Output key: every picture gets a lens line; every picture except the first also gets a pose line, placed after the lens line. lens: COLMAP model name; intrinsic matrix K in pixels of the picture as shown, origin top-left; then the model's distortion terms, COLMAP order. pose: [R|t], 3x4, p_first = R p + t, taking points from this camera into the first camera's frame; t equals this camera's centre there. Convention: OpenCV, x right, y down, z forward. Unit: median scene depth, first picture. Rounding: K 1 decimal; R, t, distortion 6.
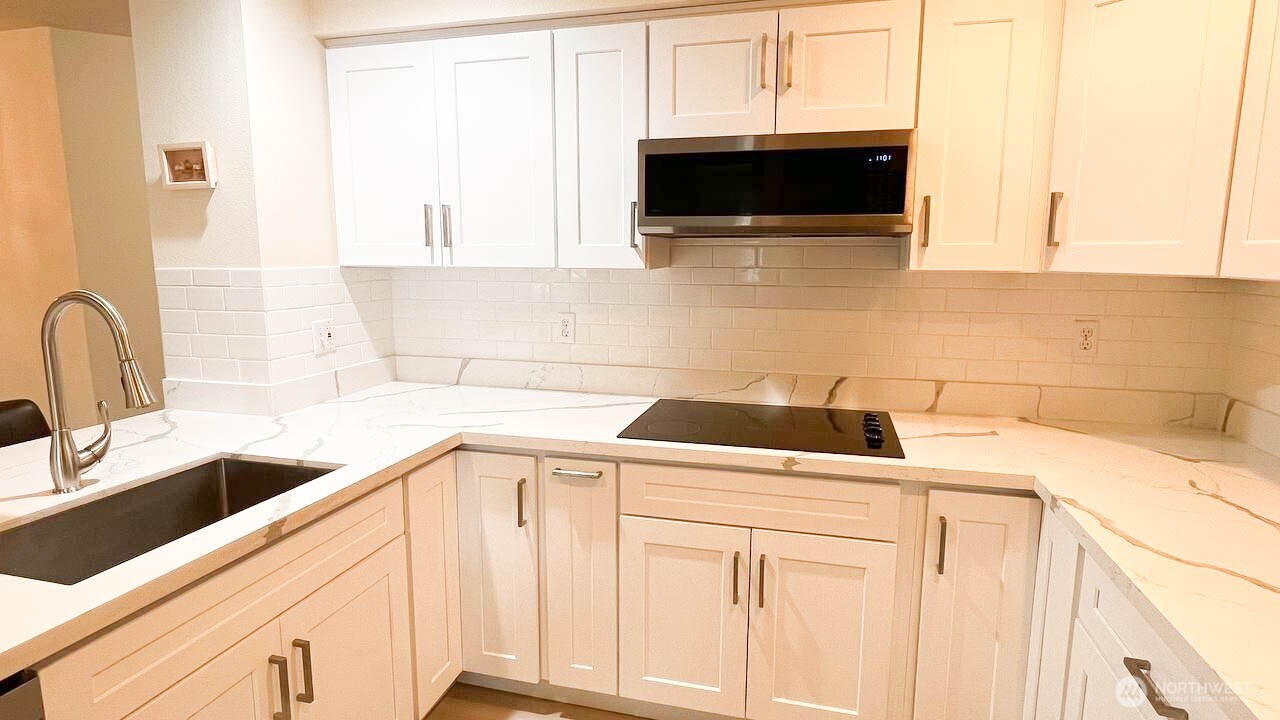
lens RADIAL K [[706.9, 0, 636.9], [0, 706.9, 358.1], [0, 0, 1]] dist [0.001997, -0.003997]
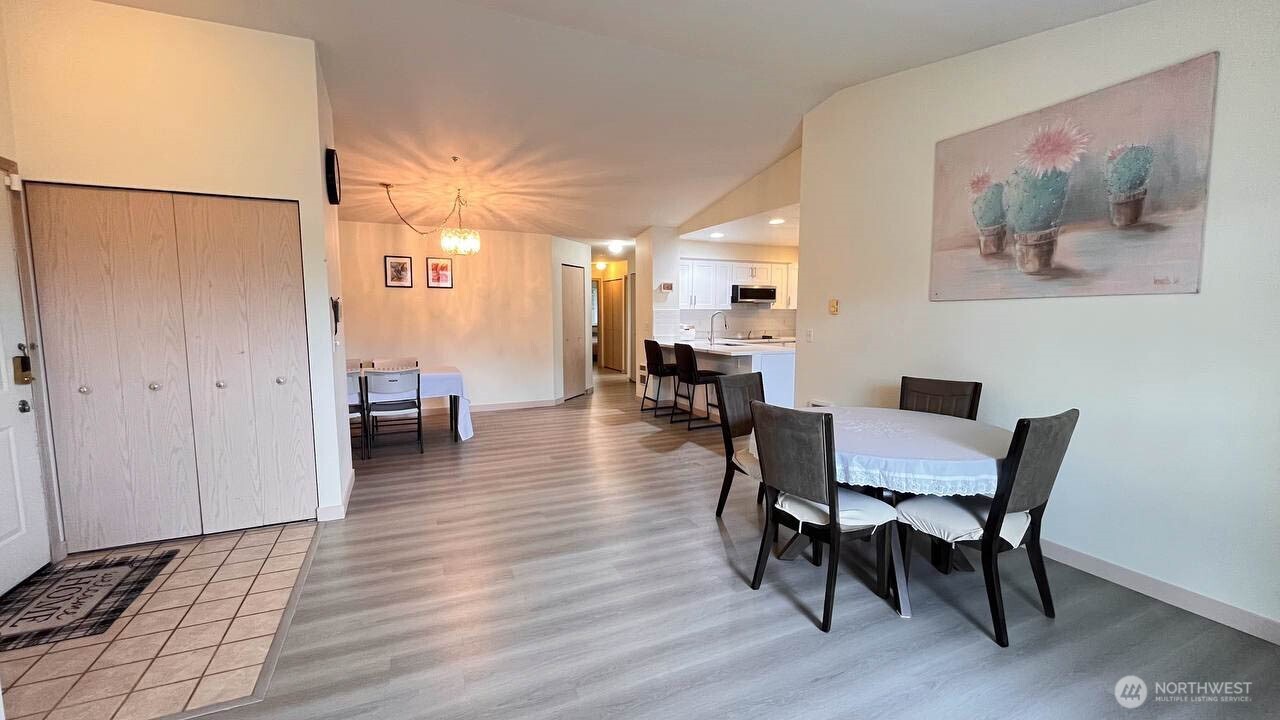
lens RADIAL K [[520.6, 0, 647.4], [0, 520.6, 359.7], [0, 0, 1]] dist [-0.000641, 0.000037]
pose [[0.749853, -0.065825, 0.658322, -3.124448], [0.100777, 0.994791, -0.015321, 0.245857], [-0.653885, 0.077832, 0.752580, -1.480004]]
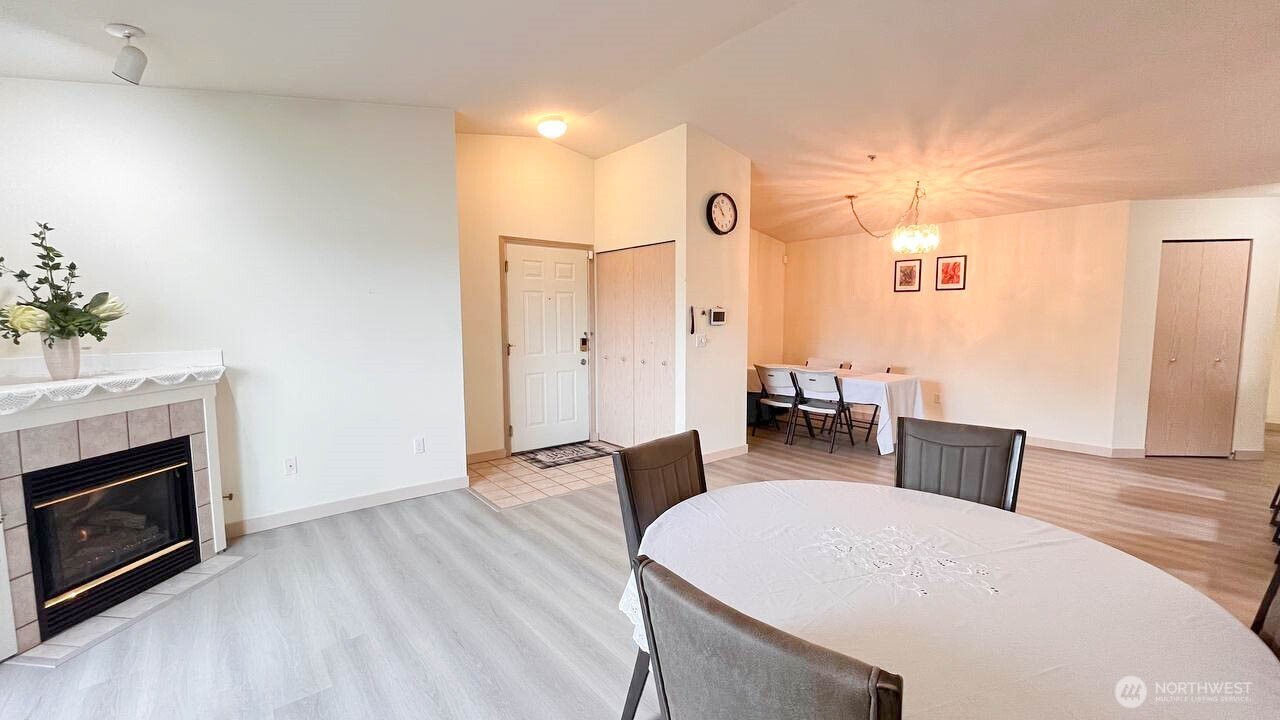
lens RADIAL K [[520.6, 0, 637.4], [0, 520.6, 361.1], [0, 0, 1]] dist [-0.000641, 0.000037]
pose [[0.826004, 0.042189, -0.562083, -1.729652], [-0.078124, 0.996139, -0.040038, 0.266888], [0.558224, 0.076983, 0.826111, -1.564105]]
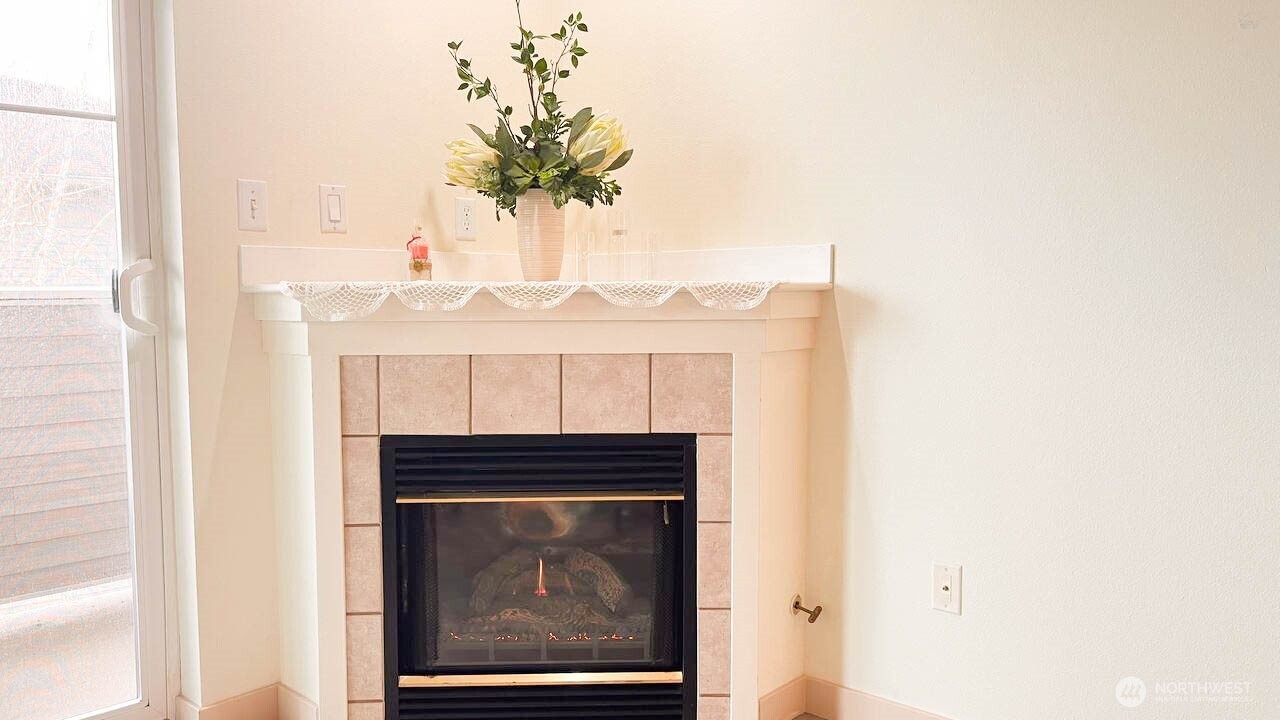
lens RADIAL K [[966.9, 0, 638.8], [0, 966.9, 352.3], [0, 0, 1]] dist [0.039947, -0.000599]
pose [[-0.436695, 0.065917, -0.897191, -2.477011], [-0.135813, 0.981050, 0.138184, 0.267480], [0.889299, 0.182195, -0.419467, -0.690839]]
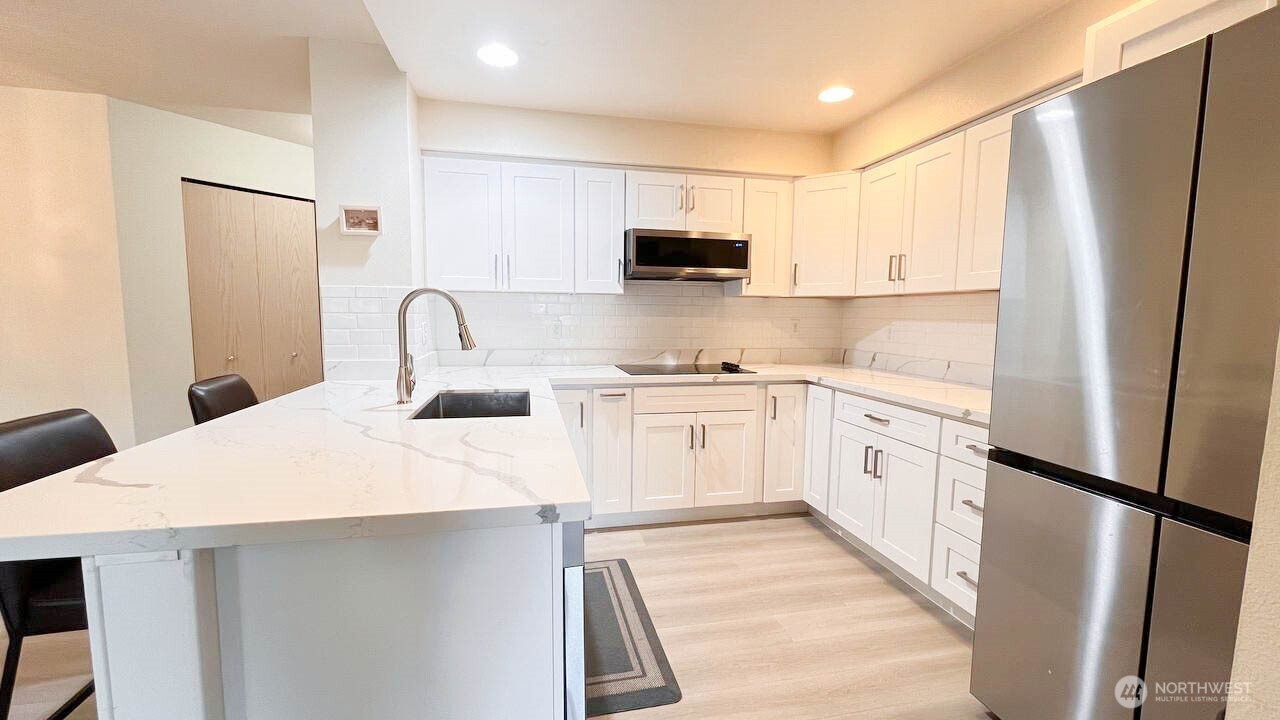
lens RADIAL K [[520.6, 0, 641.7], [0, 520.6, 361.3], [0, 0, 1]] dist [-0.000641, 0.000037]
pose [[0.884210, -0.036054, 0.465696, -0.666196], [0.061471, 0.997327, -0.039501, 0.129621], [-0.463027, 0.063554, 0.884063, -0.302133]]
